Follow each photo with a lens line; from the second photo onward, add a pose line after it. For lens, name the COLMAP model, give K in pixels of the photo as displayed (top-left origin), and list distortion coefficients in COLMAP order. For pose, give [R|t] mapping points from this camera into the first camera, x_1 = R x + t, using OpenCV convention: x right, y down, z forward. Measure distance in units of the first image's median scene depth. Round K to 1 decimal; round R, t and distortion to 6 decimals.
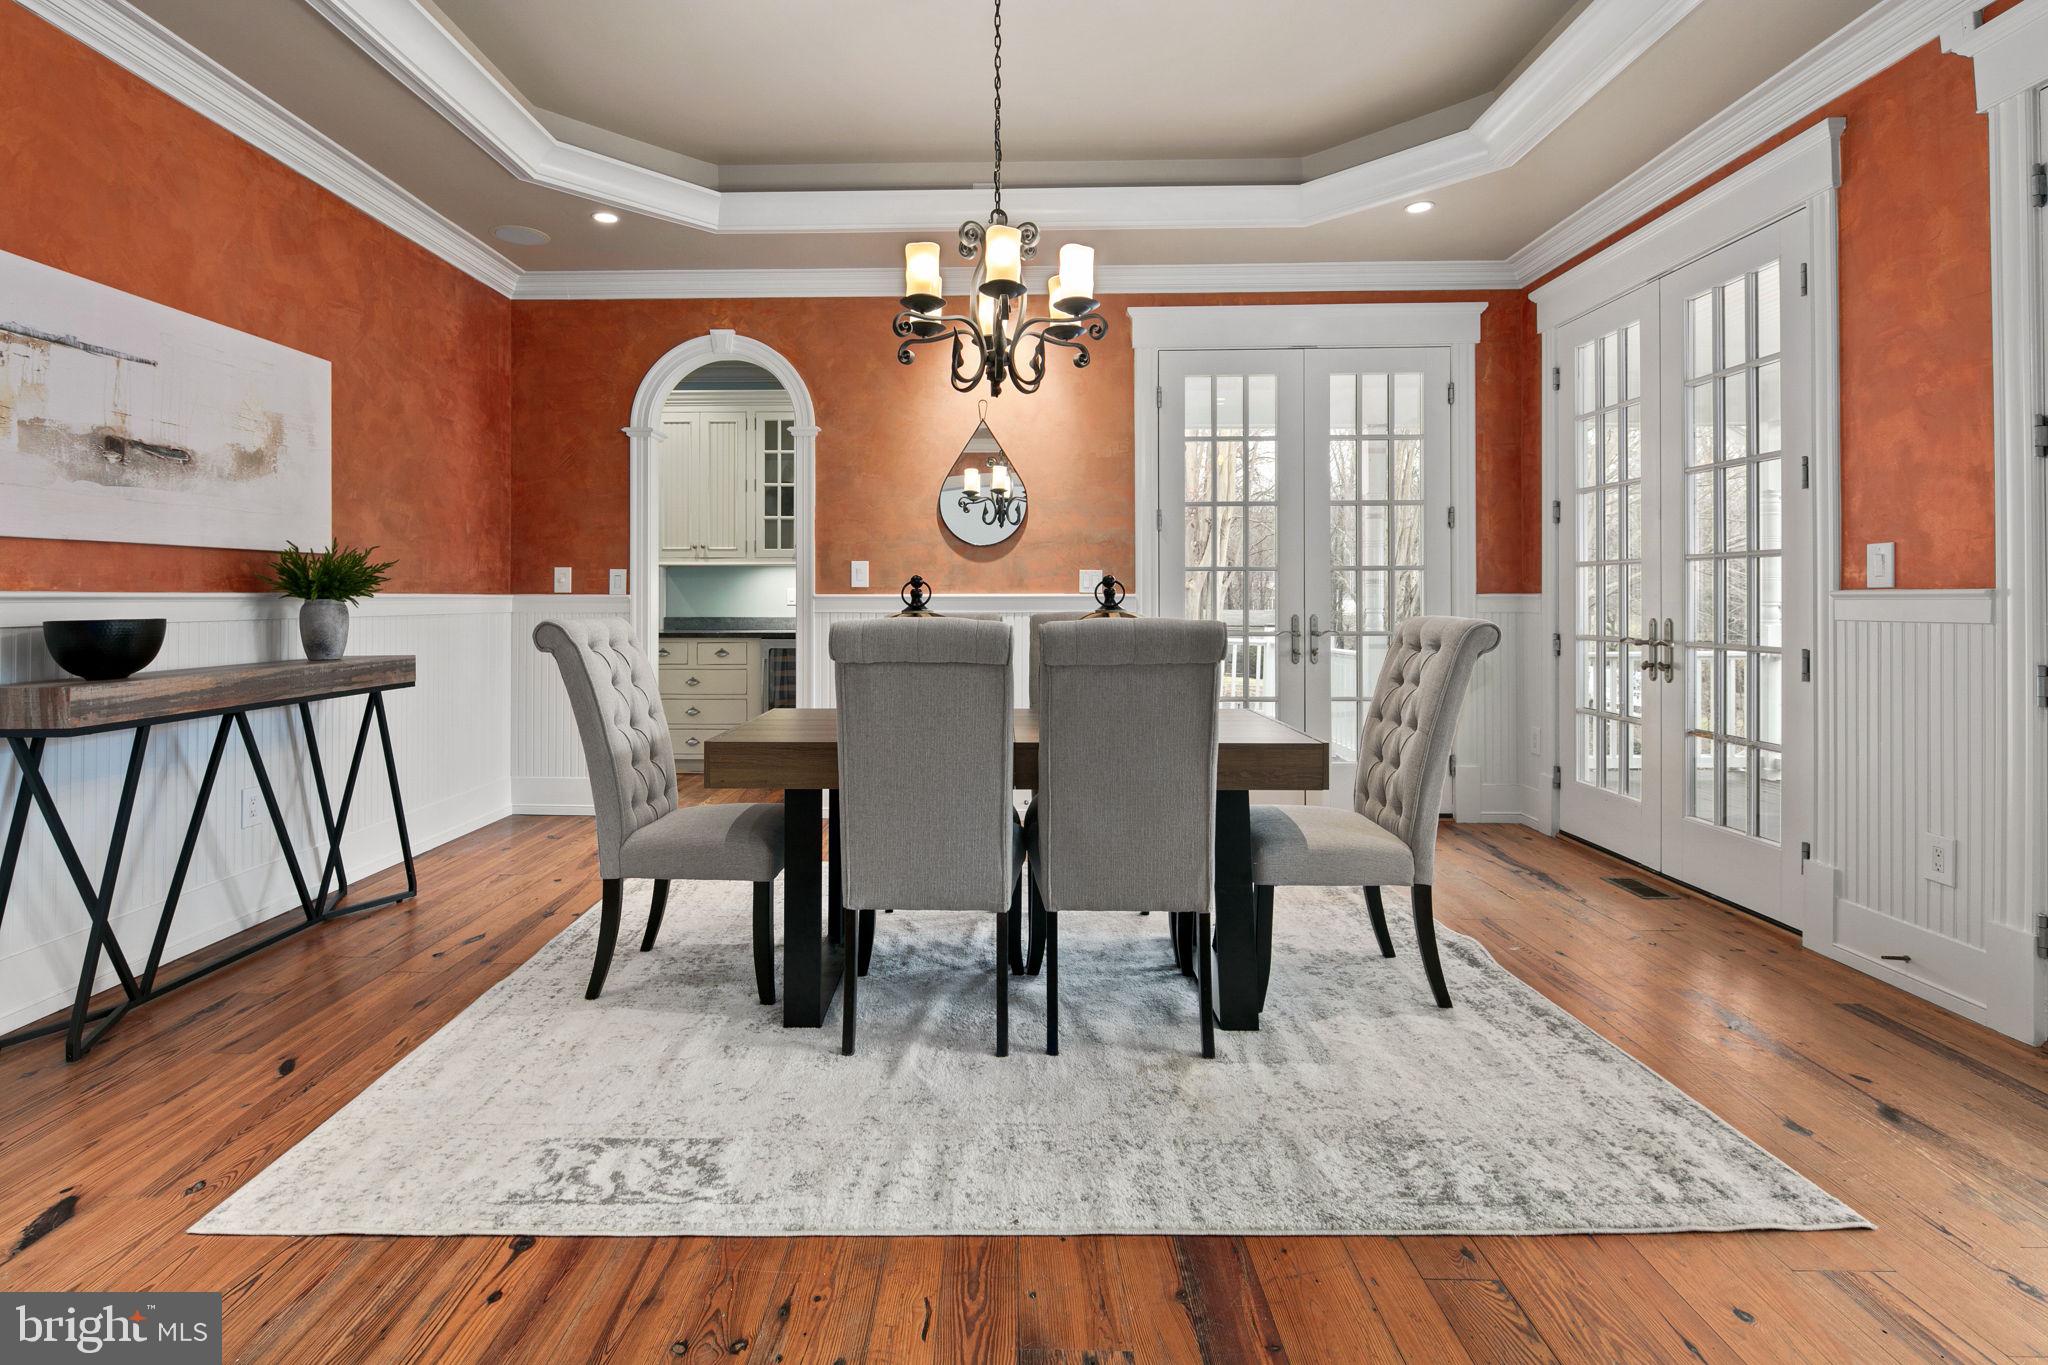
lens RADIAL K [[990.8, 0, 993.4], [0, 990.8, 599.8], [0, 0, 1]] dist [0.001488, -0.001776]
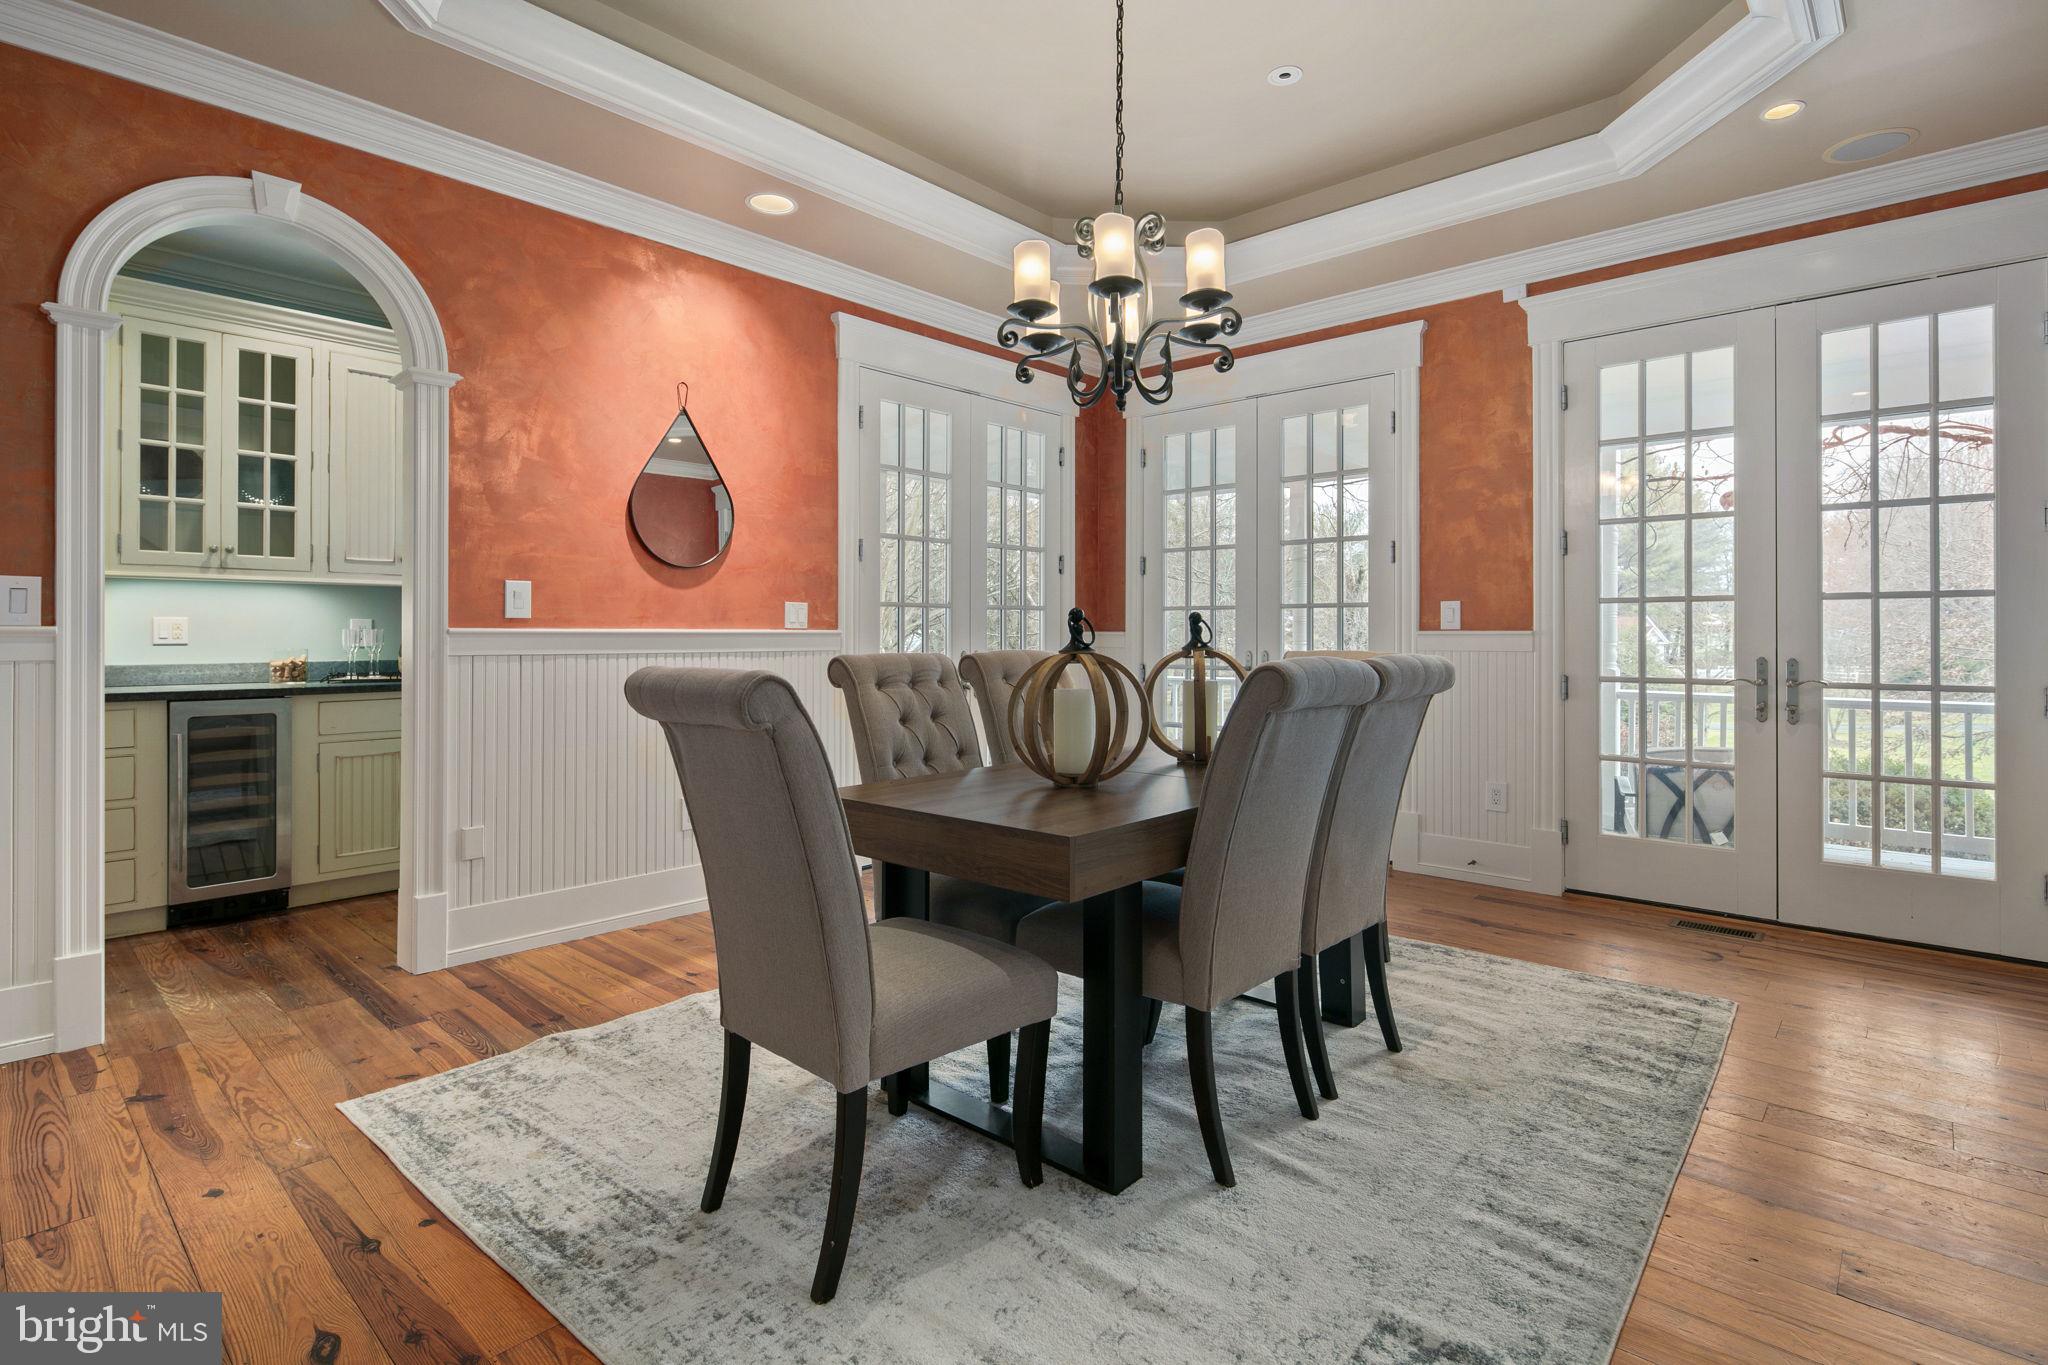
lens RADIAL K [[990.8, 0, 1017.1], [0, 990.8, 638.6], [0, 0, 1]] dist [0.001488, -0.001776]
pose [[0.658496, -0.002552, 0.752580, -0.739497], [-0.001125, 0.999990, 0.004375, -0.003919], [-0.752584, -0.003728, 0.658486, 0.486368]]
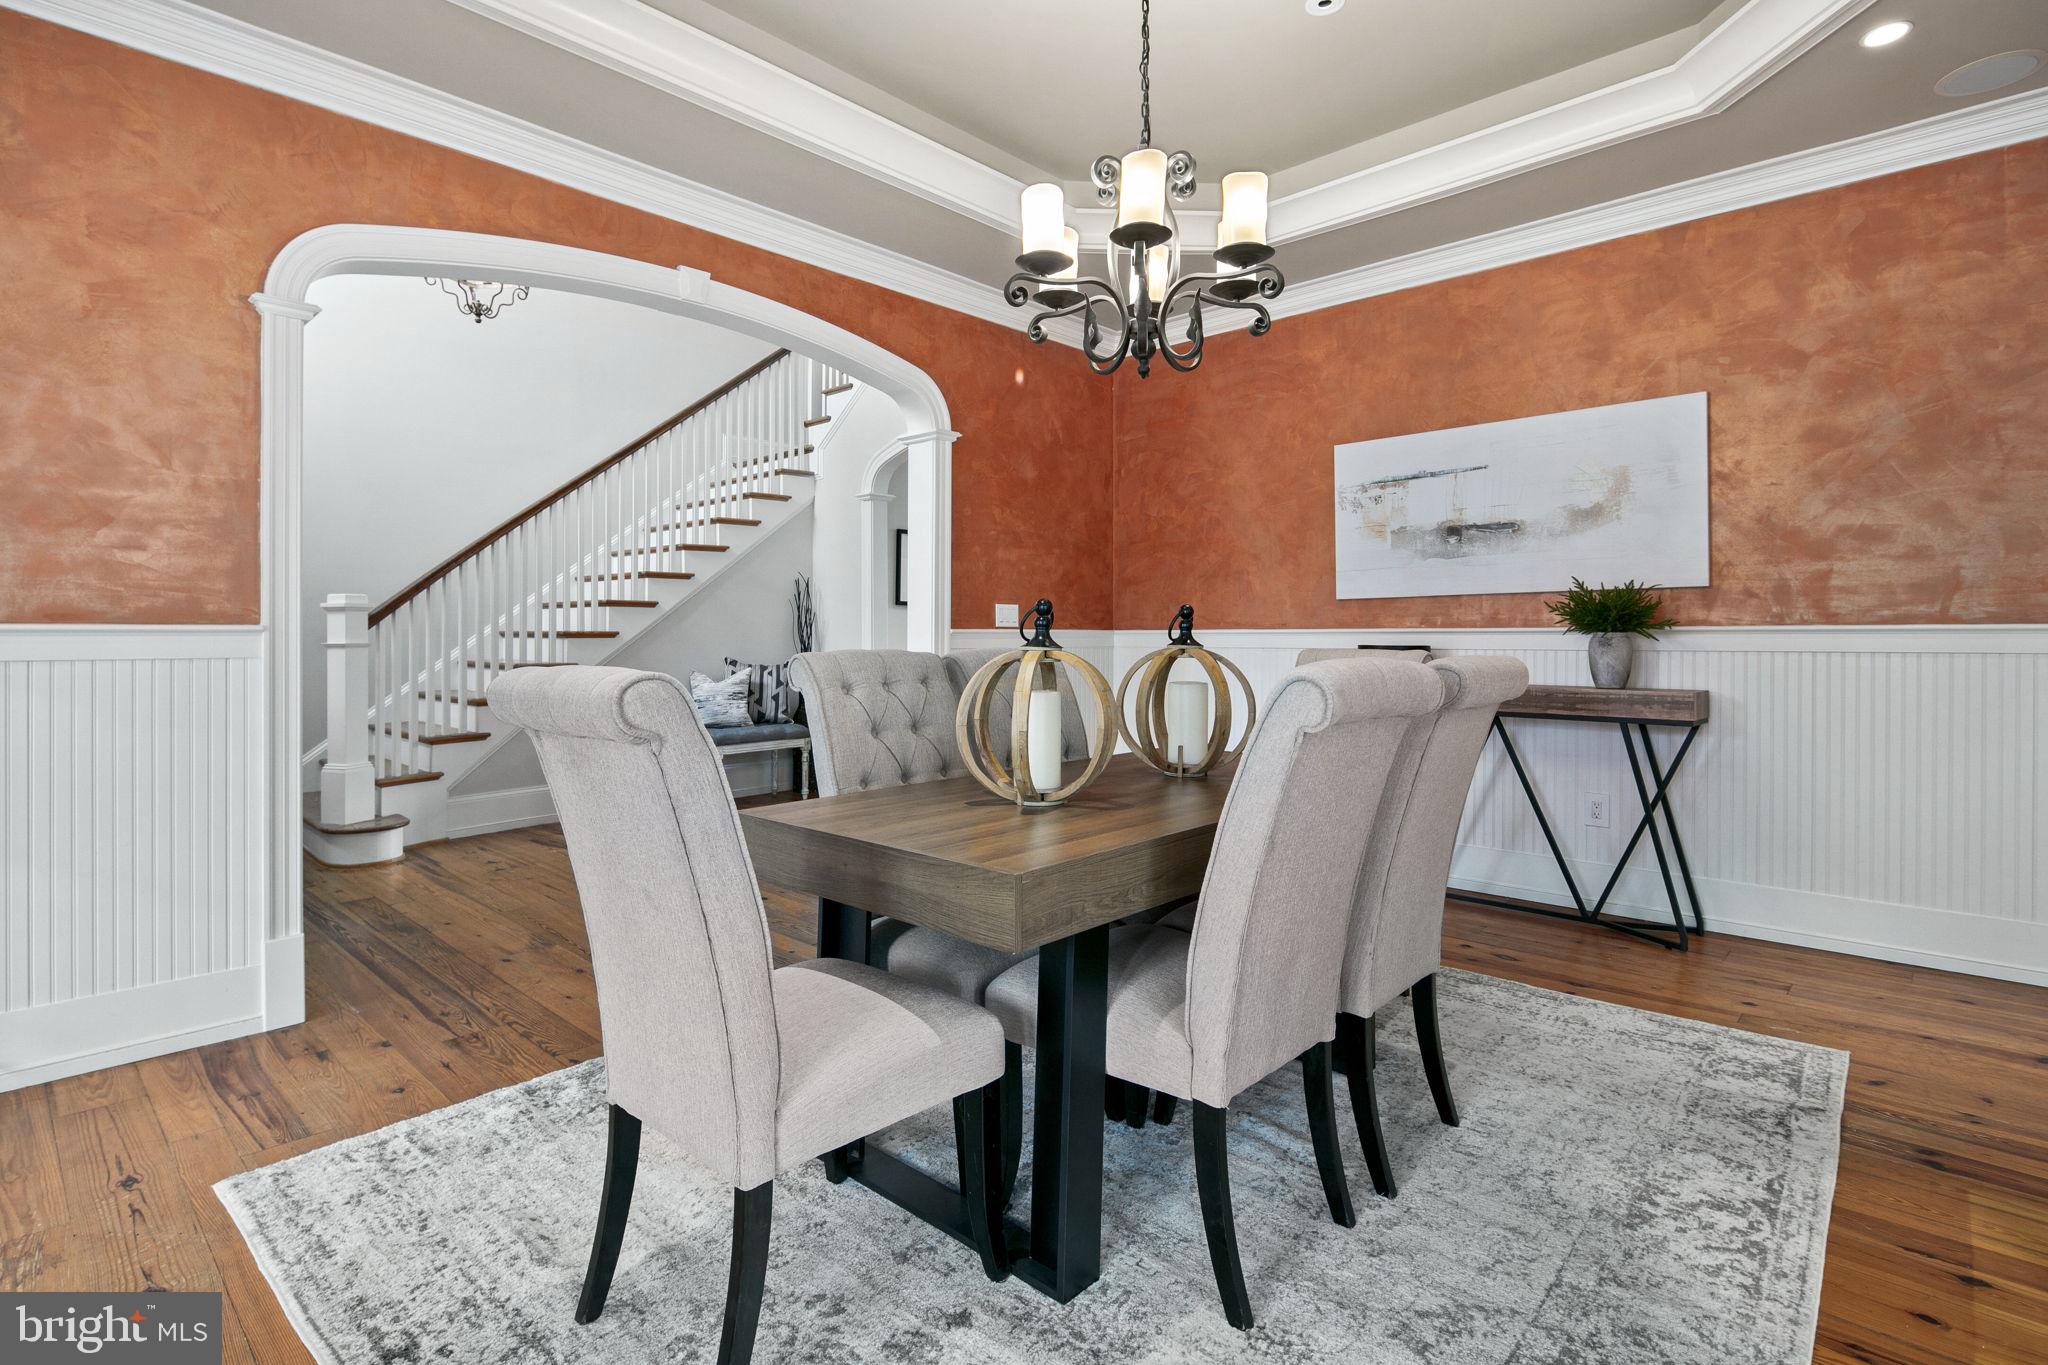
lens RADIAL K [[990.8, 0, 1004.6], [0, 990.8, 630.0], [0, 0, 1]] dist [0.001488, -0.001776]
pose [[-0.678969, -0.000045, -0.734167, 0.669747], [0.003261, 0.999990, -0.003077, -0.002651], [0.734160, -0.004483, -0.678962, 1.474489]]
